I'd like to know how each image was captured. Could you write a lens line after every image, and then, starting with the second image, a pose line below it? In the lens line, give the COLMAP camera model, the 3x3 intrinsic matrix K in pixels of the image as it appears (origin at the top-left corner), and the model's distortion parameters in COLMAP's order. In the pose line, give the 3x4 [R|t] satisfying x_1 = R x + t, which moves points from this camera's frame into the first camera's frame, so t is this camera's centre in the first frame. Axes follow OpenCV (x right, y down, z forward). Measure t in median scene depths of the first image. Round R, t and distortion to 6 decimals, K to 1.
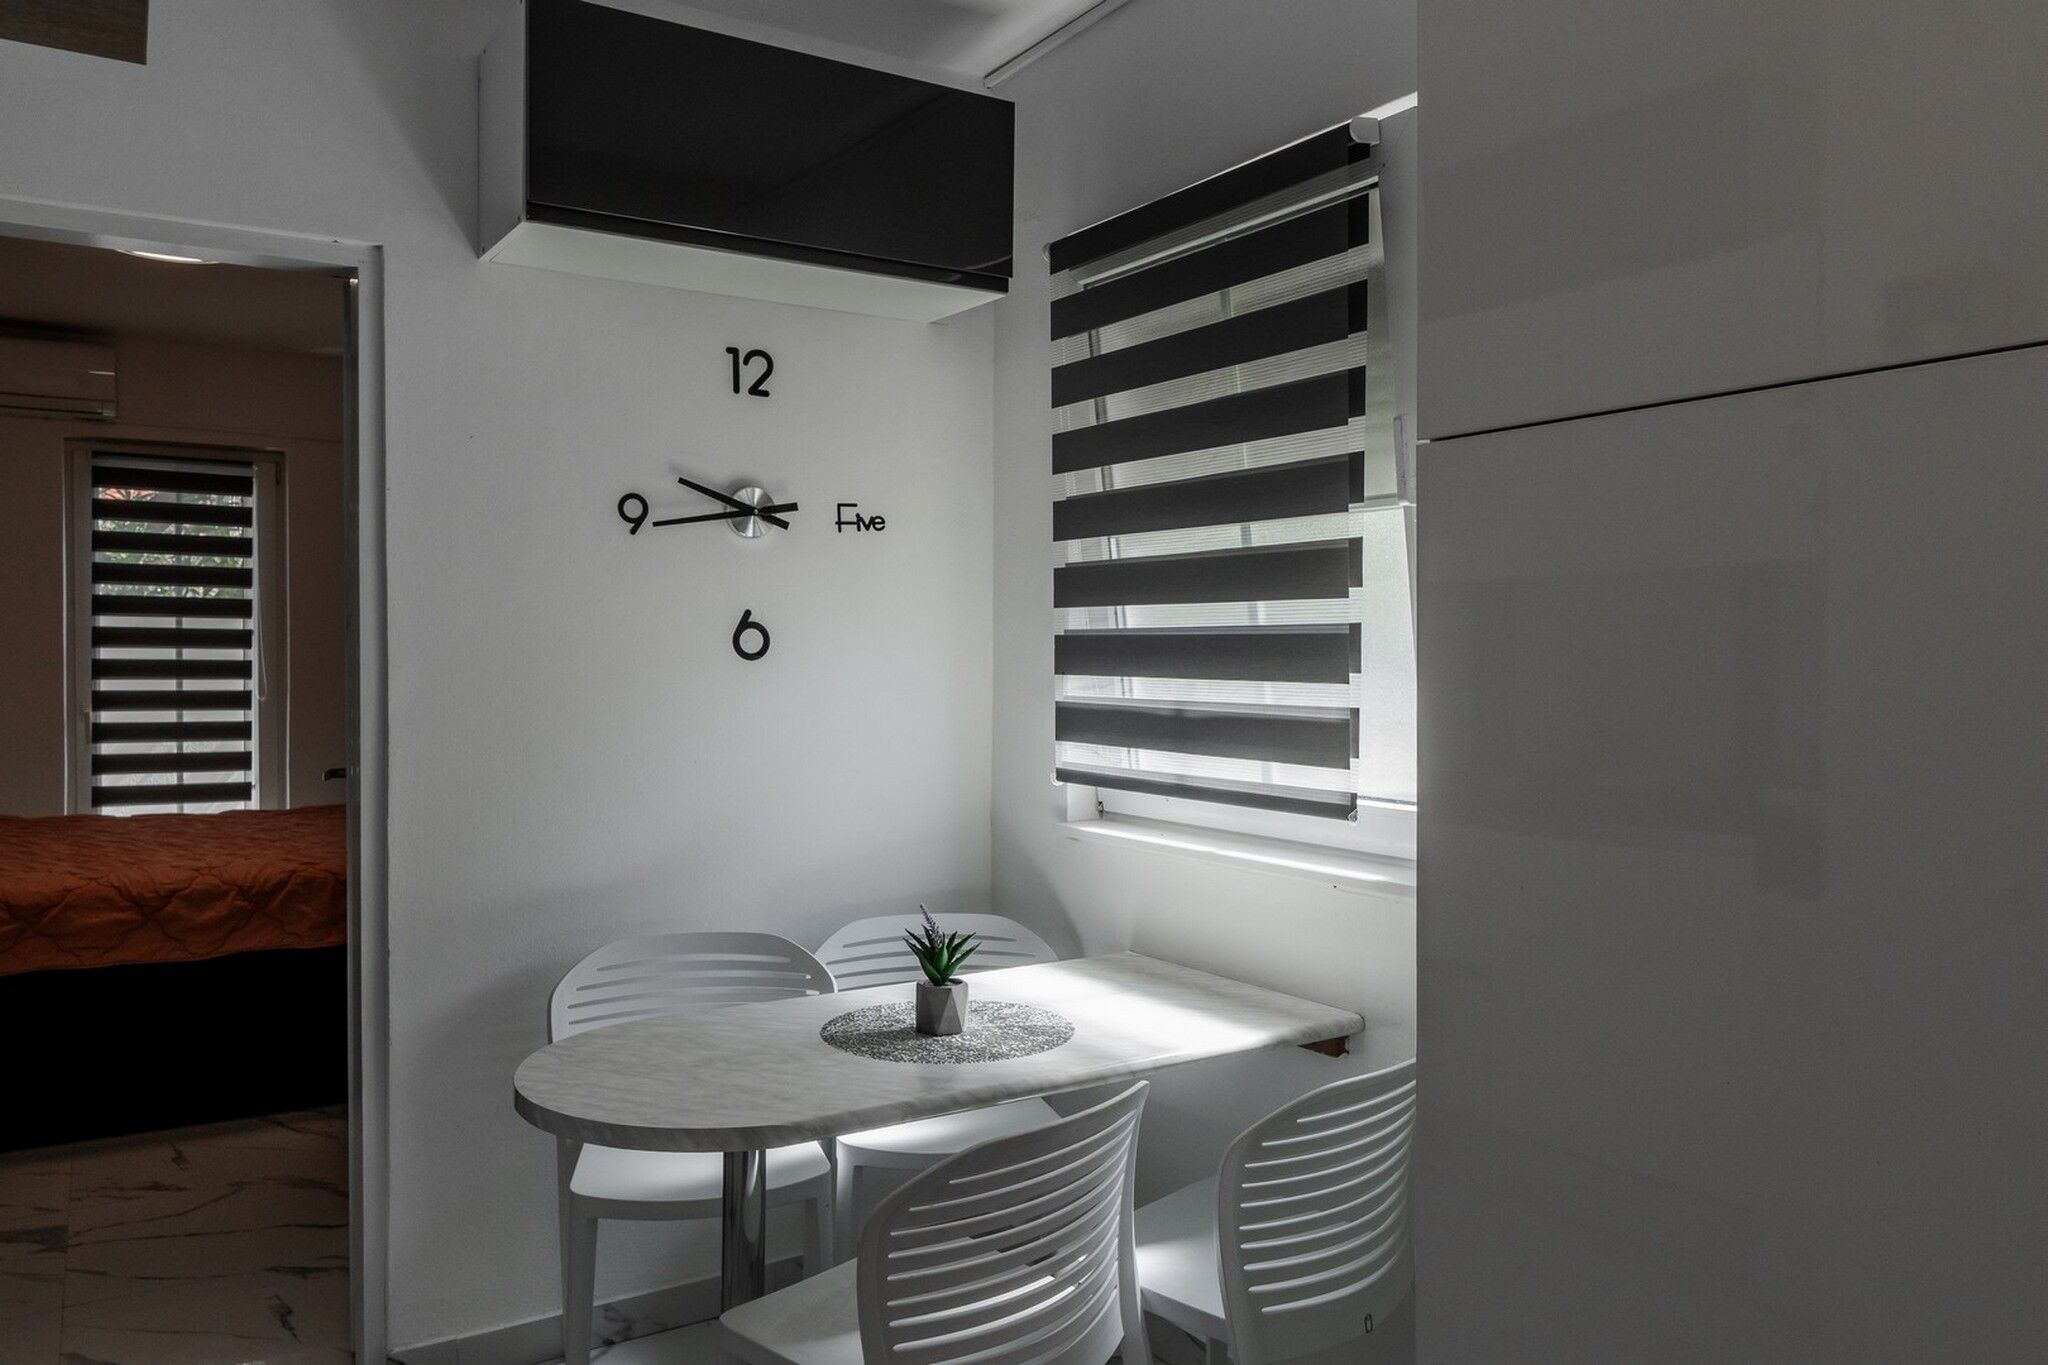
lens RADIAL K [[1468.3, 0, 1014.6], [0, 1468.3, 677.3], [0, 0, 1]] dist [-0.007170, 0.004772]
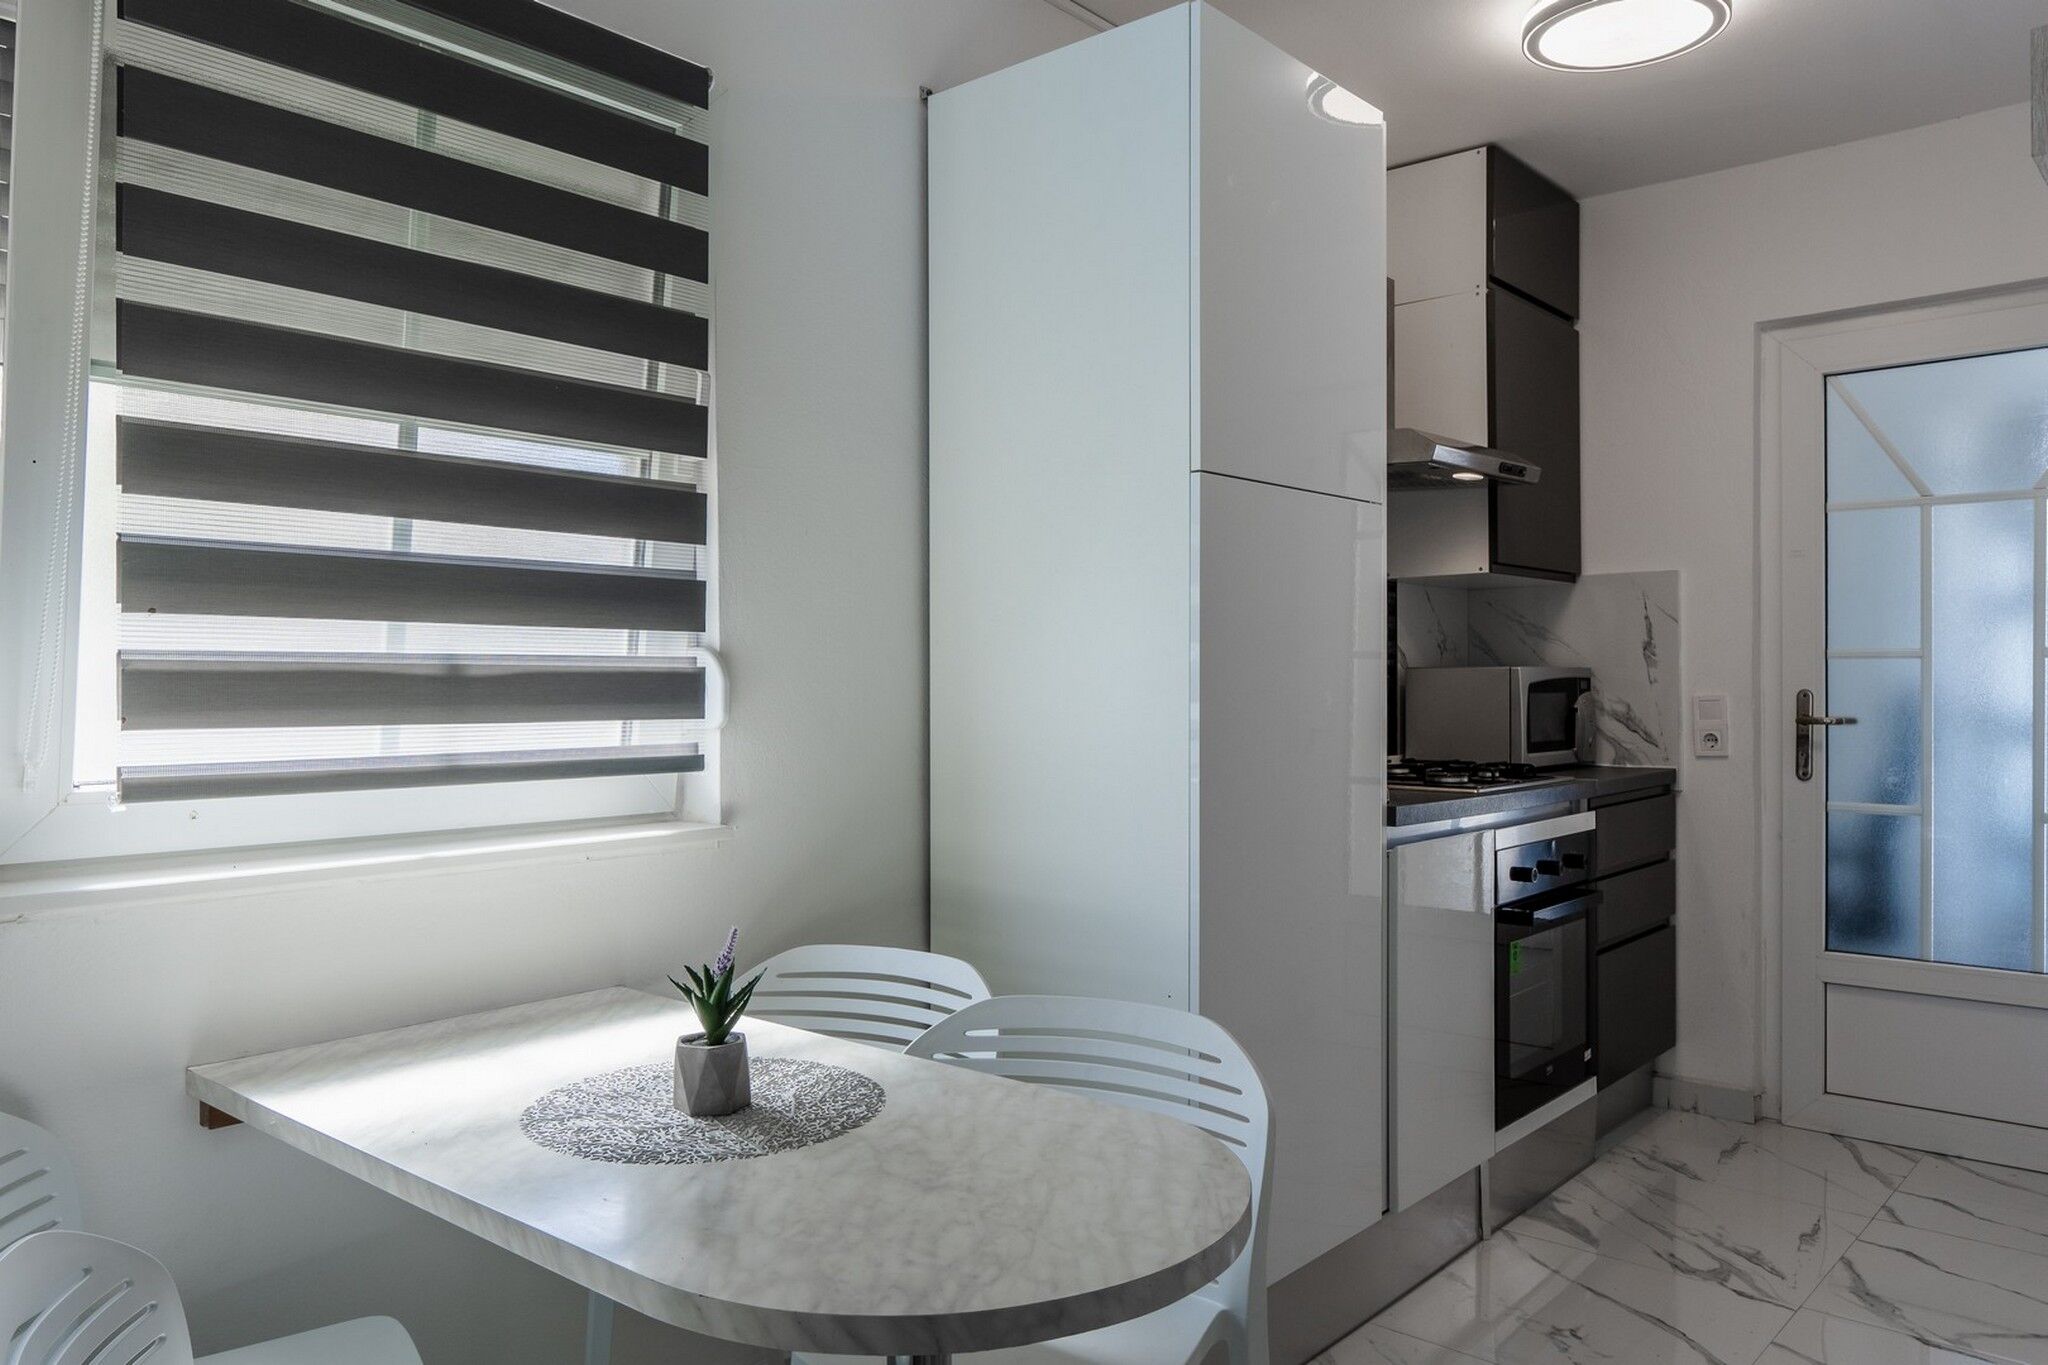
lens RADIAL K [[1461.4, 0, 1025.0], [0, 1461.4, 684.8], [0, 0, 1]] dist [0.003769, -0.000798]
pose [[-0.284302, -0.005228, 0.958720, -0.586300], [0.017019, 0.999800, 0.010499, 0.024827], [-0.958584, 0.019301, -0.284157, 0.804950]]
